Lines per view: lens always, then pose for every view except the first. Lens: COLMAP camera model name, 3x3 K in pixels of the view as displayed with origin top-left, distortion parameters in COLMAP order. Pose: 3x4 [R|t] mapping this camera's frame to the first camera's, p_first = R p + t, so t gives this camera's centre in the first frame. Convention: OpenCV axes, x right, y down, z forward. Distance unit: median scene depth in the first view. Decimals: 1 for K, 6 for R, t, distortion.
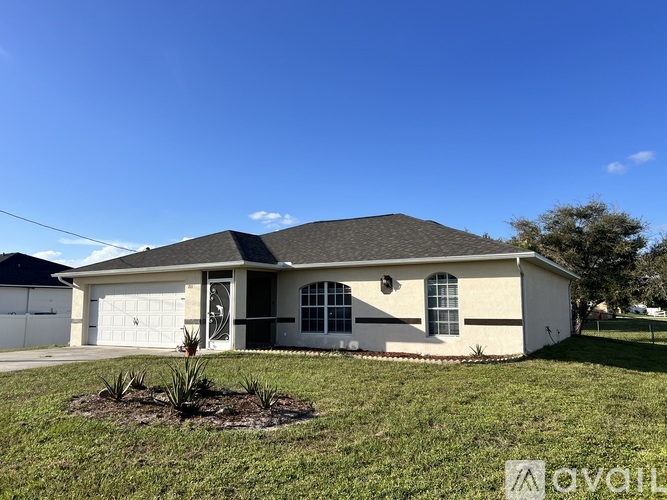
lens RADIAL K [[519.8, 0, 334.1], [0, 519.8, 249.5], [0, 0, 1]] dist [0.016199, -0.000125]
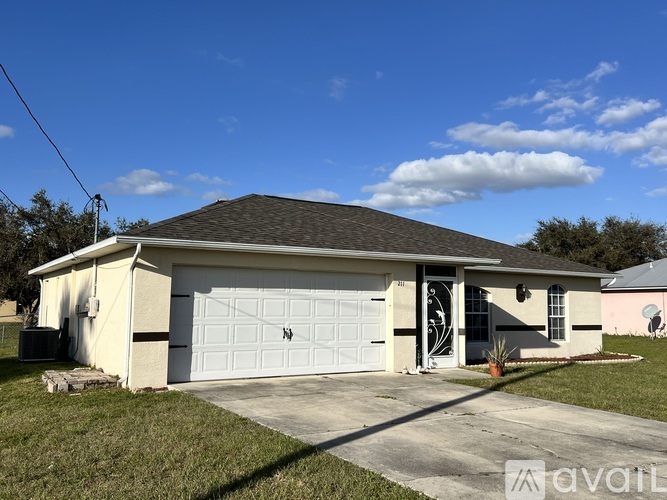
lens RADIAL K [[639.8, 0, 333.7], [0, 639.8, 250.0], [0, 0, 1]] dist [0.013626, 0.000000]
pose [[0.483384, 0.094135, 0.870332, -1.141373], [-0.108503, 0.992978, -0.047138, 0.079861], [-0.868658, -0.071648, 0.490204, 0.677204]]
